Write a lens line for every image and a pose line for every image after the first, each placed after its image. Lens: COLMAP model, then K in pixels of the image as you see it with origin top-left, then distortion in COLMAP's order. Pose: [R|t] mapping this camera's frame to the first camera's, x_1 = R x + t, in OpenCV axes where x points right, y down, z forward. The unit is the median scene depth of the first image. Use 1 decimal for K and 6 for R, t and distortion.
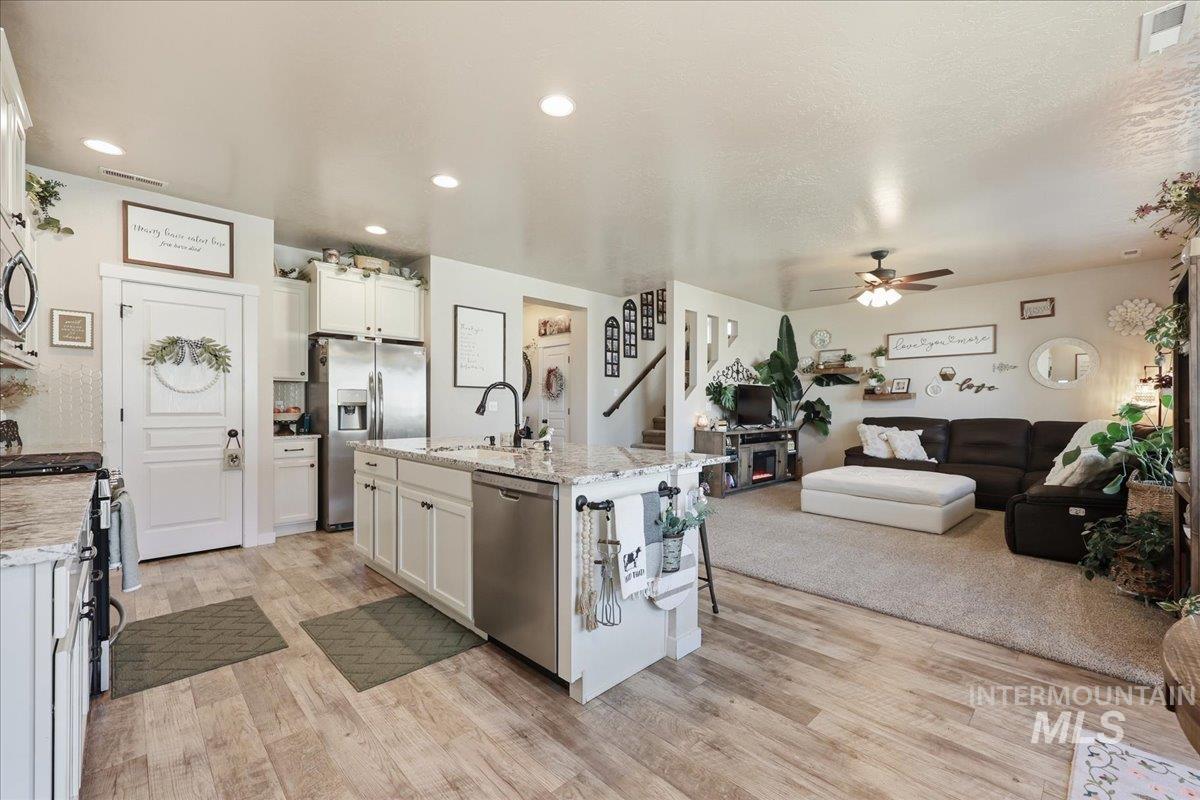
lens RADIAL K [[490.5, 0, 595.9], [0, 490.5, 404.5], [0, 0, 1]] dist [0.000239, -0.000206]
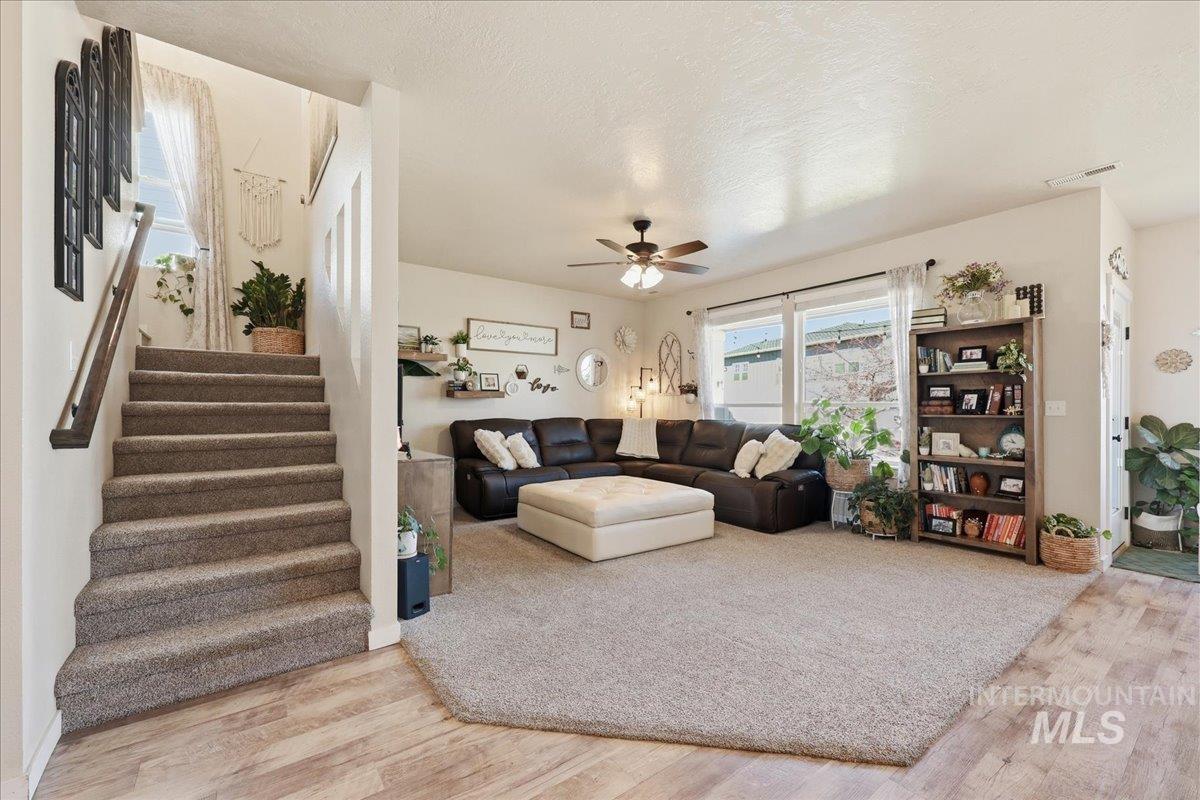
lens RADIAL K [[490.5, 0, 595.9], [0, 490.5, 404.5], [0, 0, 1]] dist [0.000239, -0.000206]
pose [[0.143077, 0.005212, 0.989698, -0.208842], [-0.002250, 0.999985, -0.004940, 0.005122], [-0.989709, -0.001520, 0.143086, 0.759645]]
